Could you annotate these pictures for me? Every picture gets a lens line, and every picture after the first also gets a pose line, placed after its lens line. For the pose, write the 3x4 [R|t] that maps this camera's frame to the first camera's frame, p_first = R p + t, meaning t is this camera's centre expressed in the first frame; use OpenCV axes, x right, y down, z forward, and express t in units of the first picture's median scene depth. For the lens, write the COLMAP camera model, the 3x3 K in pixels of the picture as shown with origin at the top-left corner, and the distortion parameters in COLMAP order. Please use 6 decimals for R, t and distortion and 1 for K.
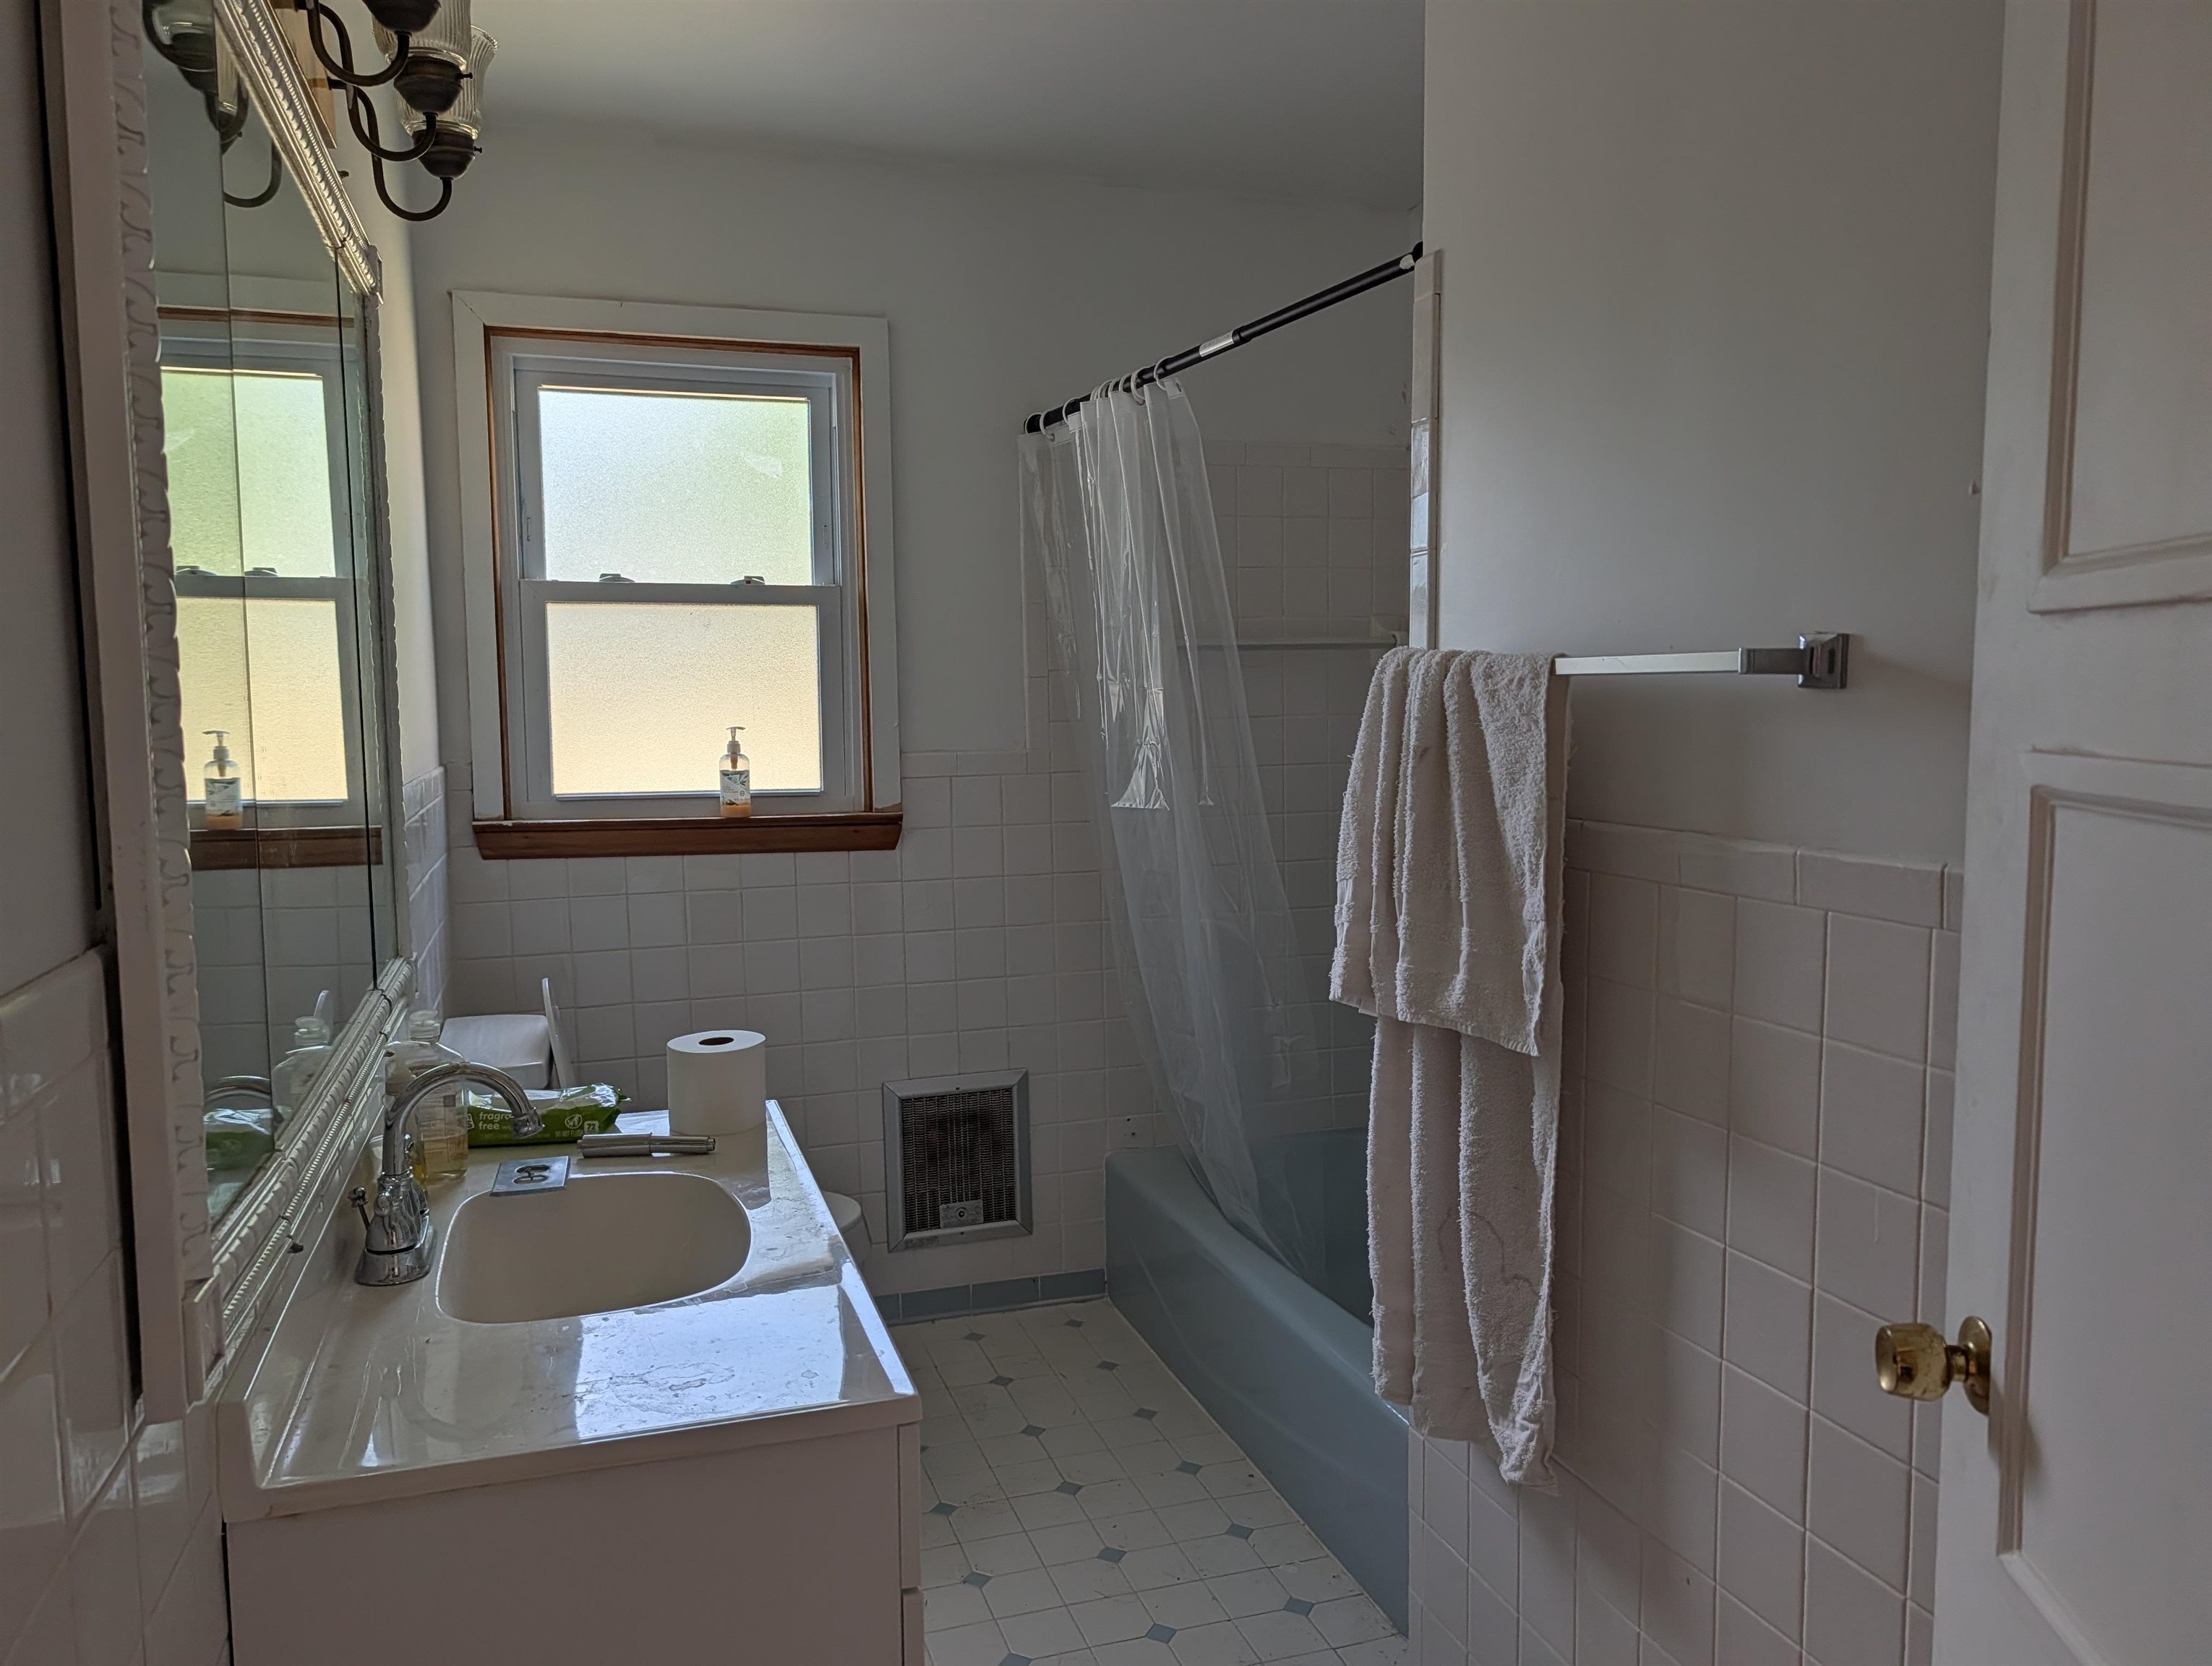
lens RADIAL K [[1582.0, 0, 1113.2], [0, 1582.0, 837.6], [0, 0, 1]] dist [0.016258, -0.017469]
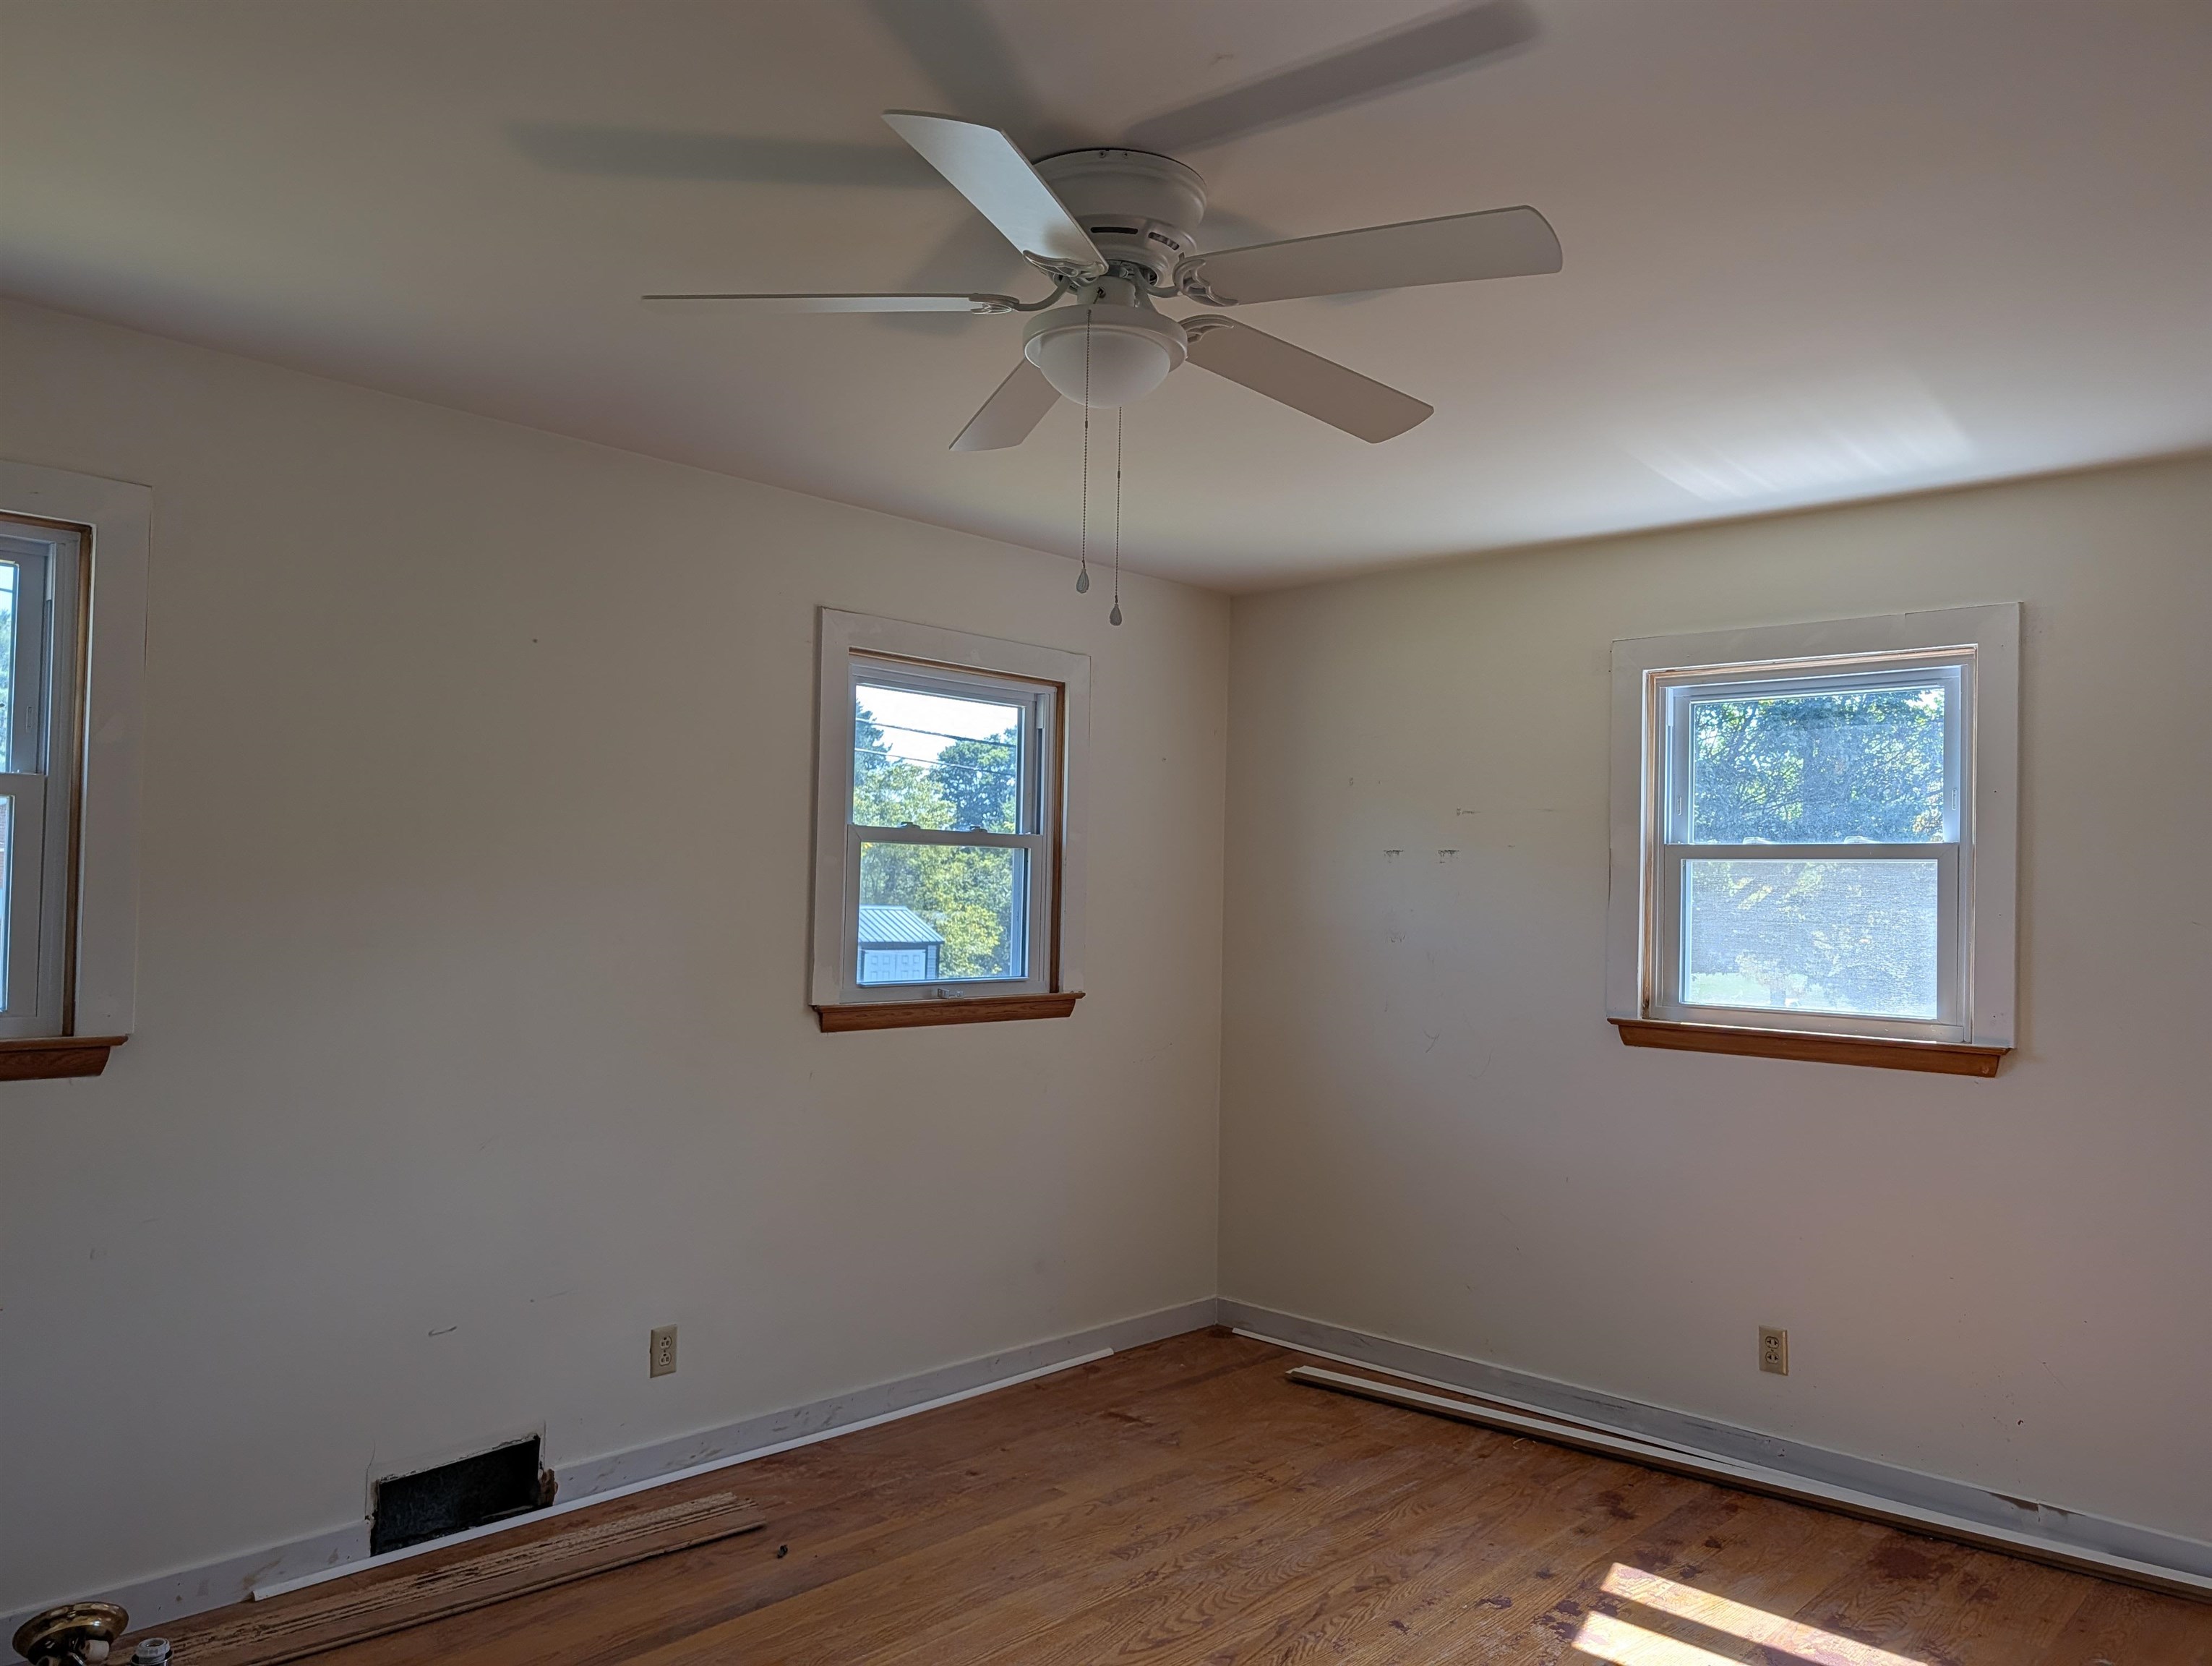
lens RADIAL K [[1582.0, 0, 1092.5], [0, 1582.0, 831.0], [0, 0, 1]] dist [0.016258, -0.017469]
pose [[0.851111, 0.042657, 0.523249, -0.883104], [0.030677, 0.990949, -0.130684, 0.026842], [-0.524088, 0.127278, 0.842100, -0.250124]]
